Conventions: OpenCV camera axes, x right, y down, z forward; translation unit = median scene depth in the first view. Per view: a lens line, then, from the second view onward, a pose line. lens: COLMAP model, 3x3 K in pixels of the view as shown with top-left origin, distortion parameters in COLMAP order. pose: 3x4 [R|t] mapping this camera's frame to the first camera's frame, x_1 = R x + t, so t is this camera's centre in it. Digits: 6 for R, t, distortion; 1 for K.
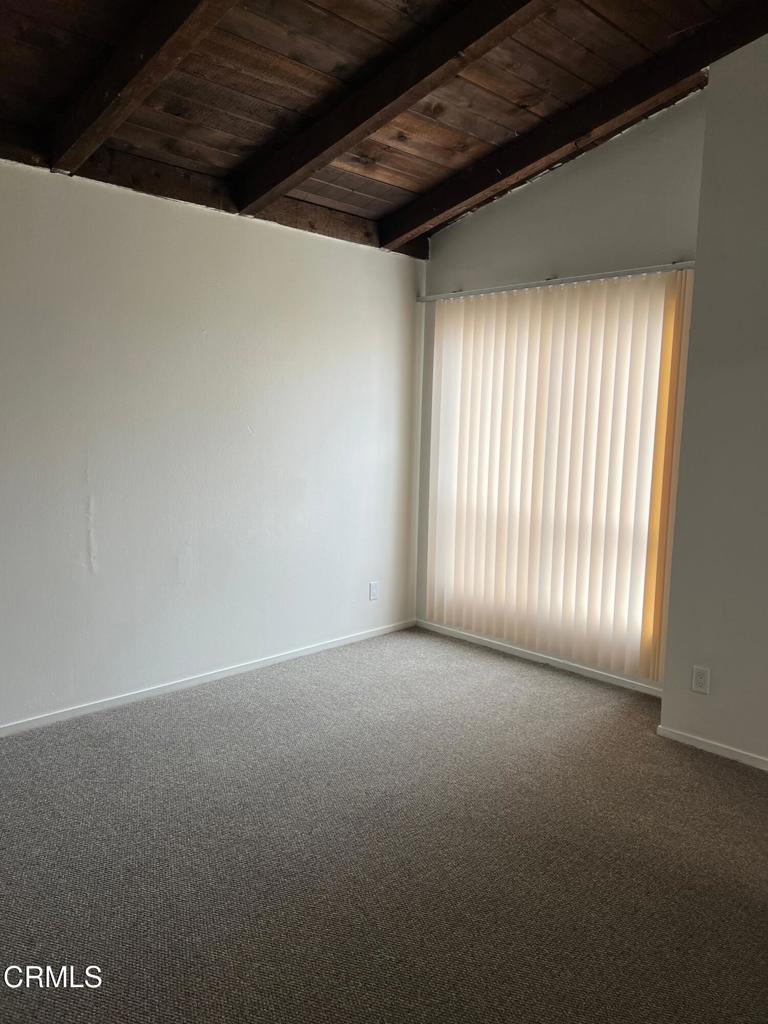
lens RADIAL K [[764.5, 0, 385.0], [0, 764.5, 511.8], [0, 0, 1]] dist [0.046949, -0.057062]
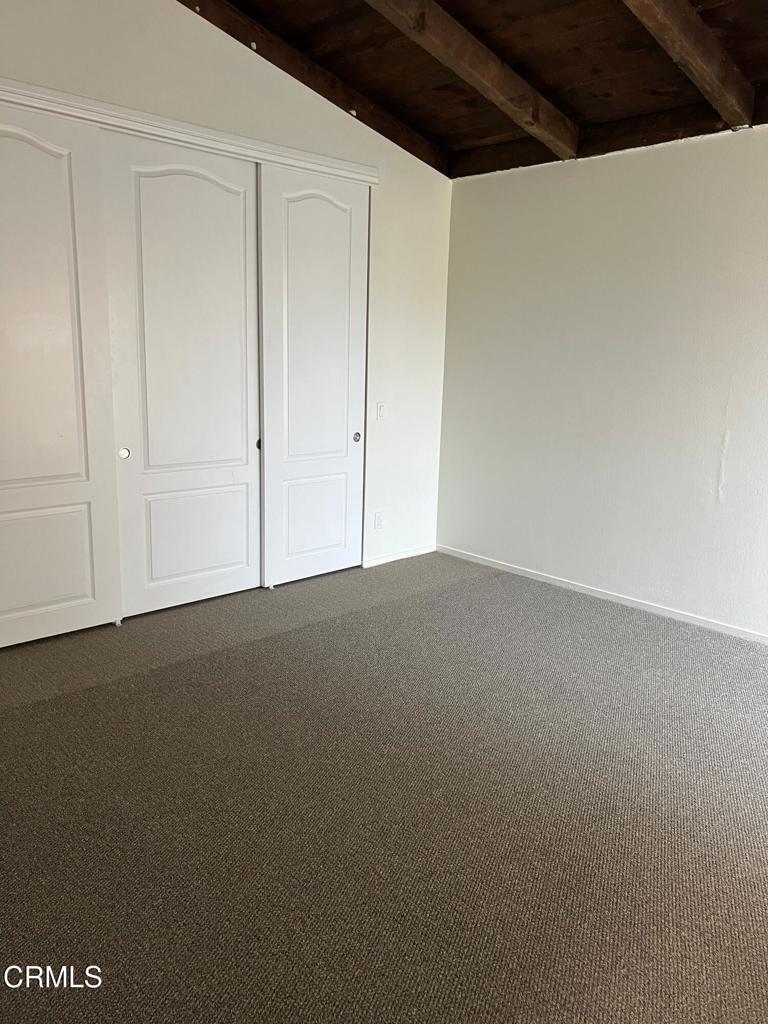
lens RADIAL K [[764.5, 0, 385.0], [0, 764.5, 511.9], [0, 0, 1]] dist [0.046949, -0.057062]
pose [[-0.021711, 0.190014, -0.981541, 0.705822], [-0.151528, 0.969805, 0.191094, -0.042909], [0.988214, 0.152880, 0.007738, 0.533964]]
